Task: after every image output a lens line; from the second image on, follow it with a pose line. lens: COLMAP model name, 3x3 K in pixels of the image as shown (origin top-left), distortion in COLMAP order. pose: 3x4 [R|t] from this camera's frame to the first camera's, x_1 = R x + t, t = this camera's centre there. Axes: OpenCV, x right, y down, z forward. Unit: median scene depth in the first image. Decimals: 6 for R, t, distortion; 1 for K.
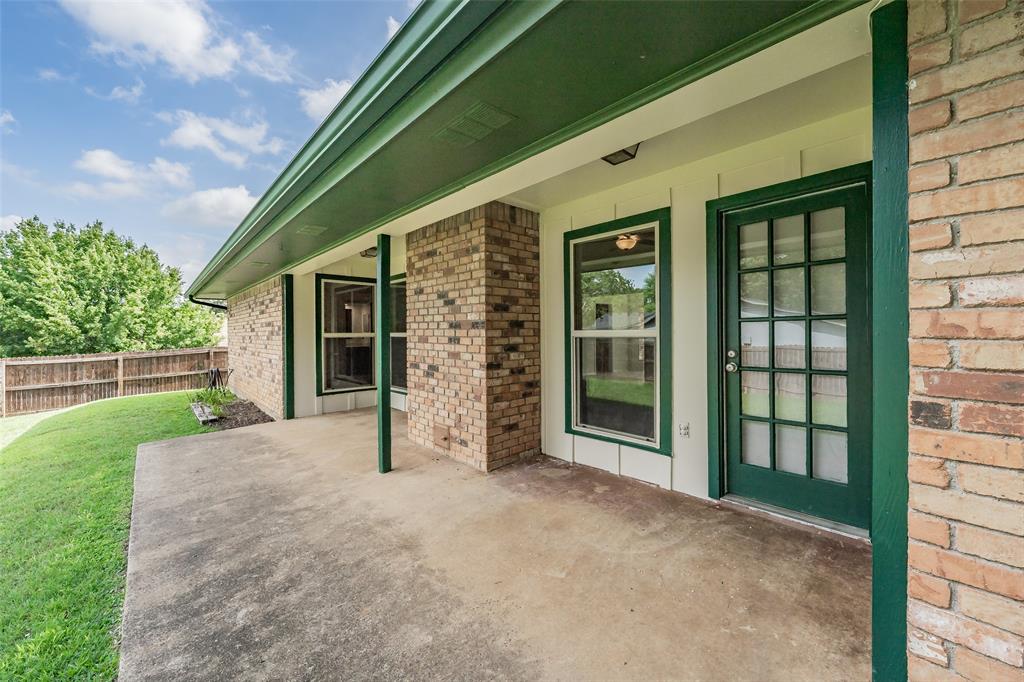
lens RADIAL K [[388.8, 0, 508.1], [0, 388.8, 333.9], [0, 0, 1]] dist [0.000218, 0.000175]
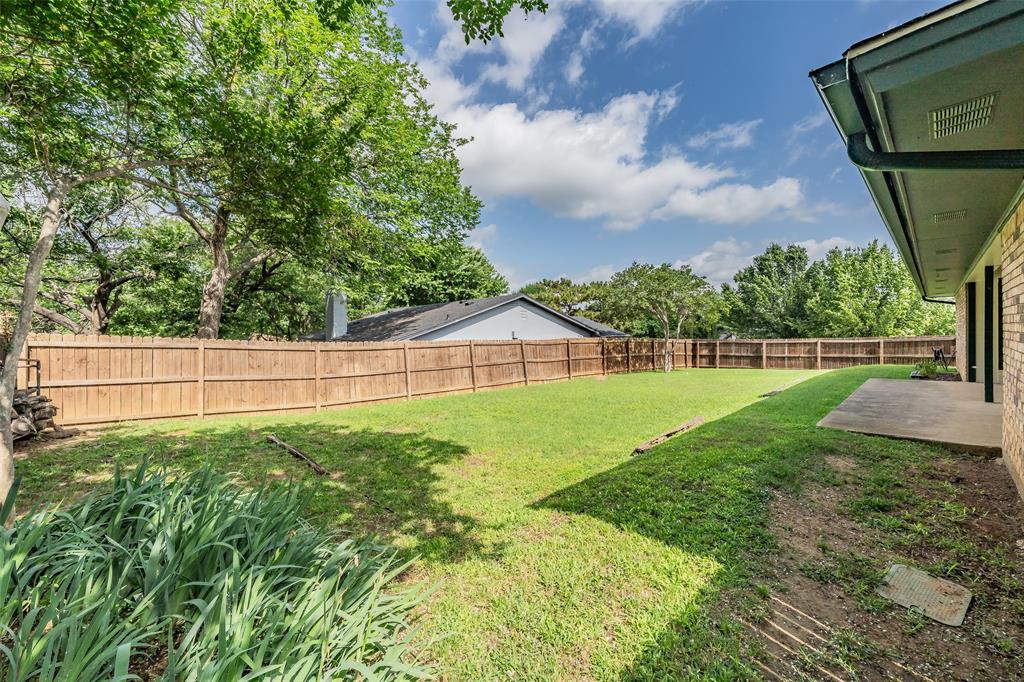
lens RADIAL K [[415.7, 0, 520.5], [0, 415.7, 330.9], [0, 0, 1]] dist [-0.001034, 0.000100]
pose [[0.038842, 0.013370, -0.999156, 1.564403], [0.002596, 0.999906, 0.013481, 0.006011], [0.999242, -0.003117, 0.038803, -1.256839]]
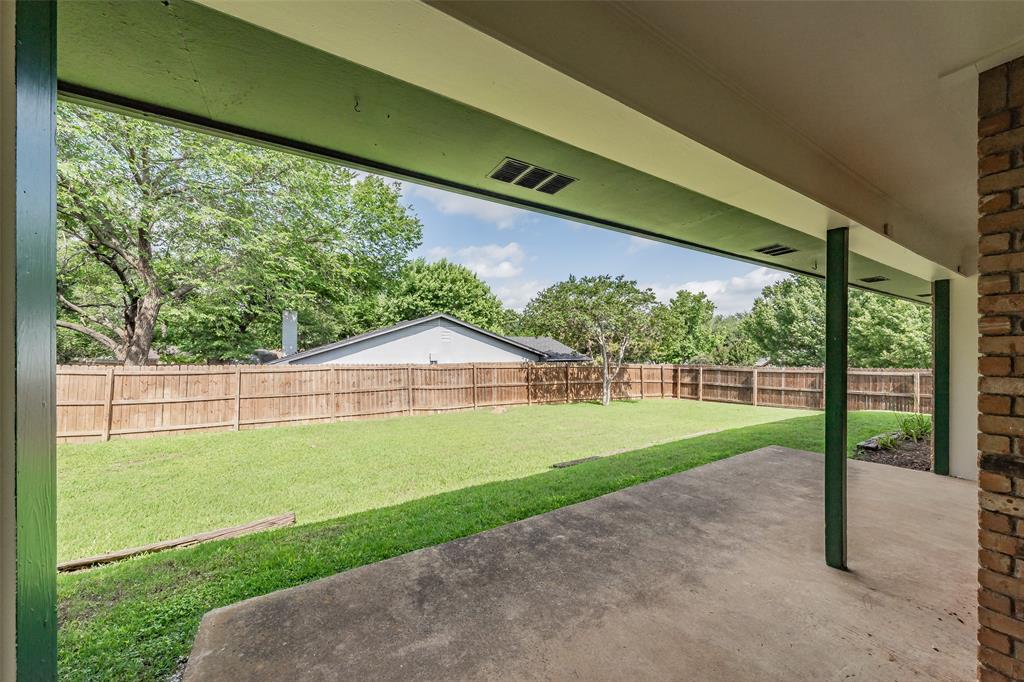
lens RADIAL K [[368.8, 0, 515.4], [0, 368.8, 348.1], [0, 0, 1]] dist [-0.001004, -0.001259]
pose [[-0.181907, 0.010274, -0.983262, 0.405051], [-0.005374, 0.999920, 0.011443, -0.033542], [0.983301, 0.007366, -0.181837, 0.535333]]
